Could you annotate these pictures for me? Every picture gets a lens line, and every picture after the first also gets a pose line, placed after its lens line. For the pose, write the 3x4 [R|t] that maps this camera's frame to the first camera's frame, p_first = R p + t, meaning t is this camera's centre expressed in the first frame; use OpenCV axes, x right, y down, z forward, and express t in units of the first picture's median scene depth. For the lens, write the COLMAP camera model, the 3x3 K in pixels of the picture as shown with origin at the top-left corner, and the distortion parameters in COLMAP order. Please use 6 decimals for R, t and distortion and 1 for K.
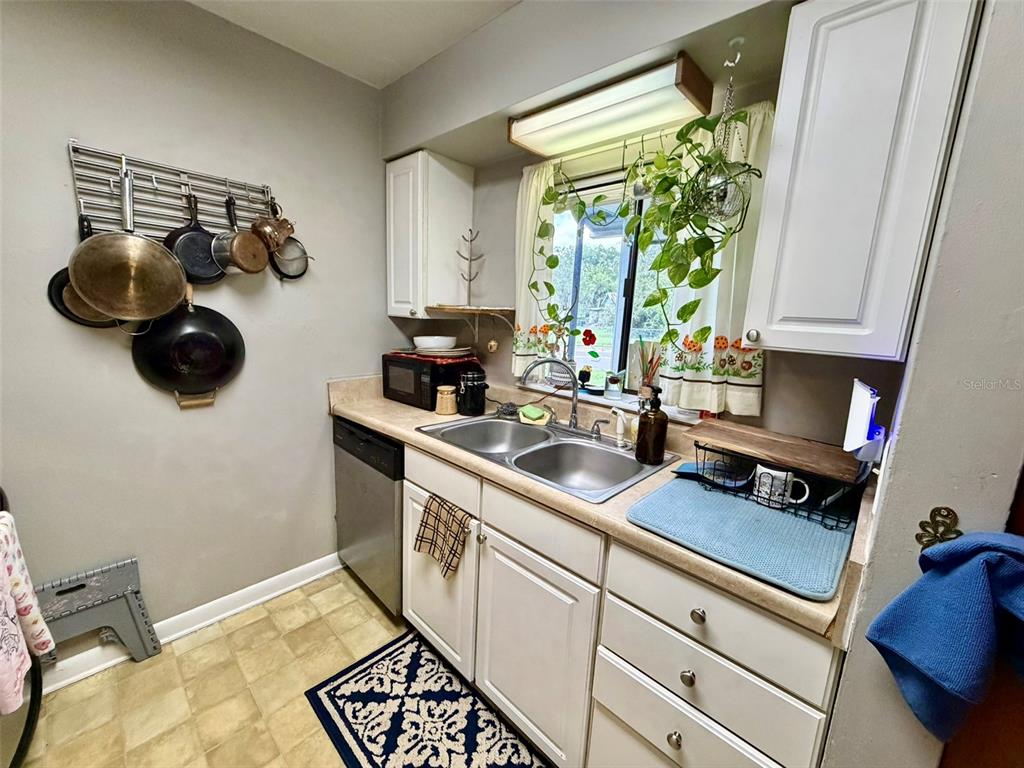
lens RADIAL K [[409.7, 0, 509.8], [0, 409.7, 385.6], [0, 0, 1]] dist [-0.000752, 0.000451]
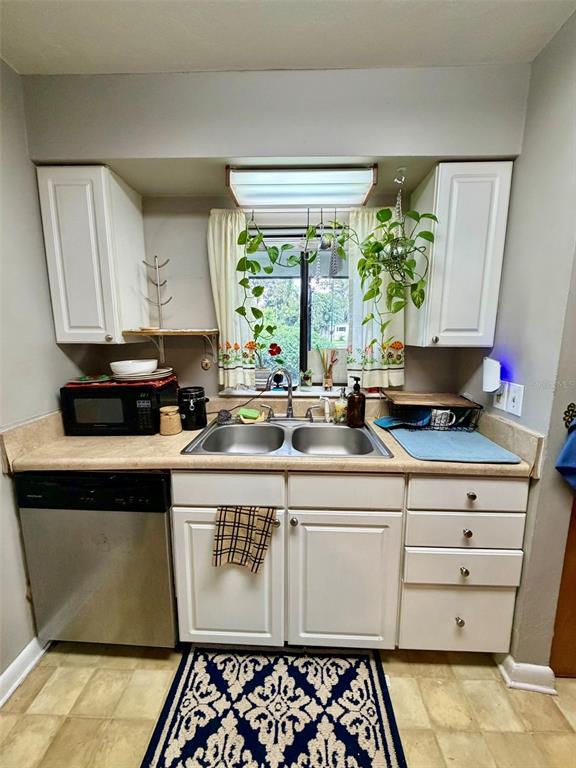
lens RADIAL K [[307.3, 0, 287.9], [0, 307.3, 382.7], [0, 0, 1]] dist [-0.000752, 0.000451]
pose [[0.744588, -0.149043, 0.650673, -0.504375], [0.150681, 0.987124, 0.053682, -0.065642], [-0.650296, 0.058073, 0.757458, 0.253793]]
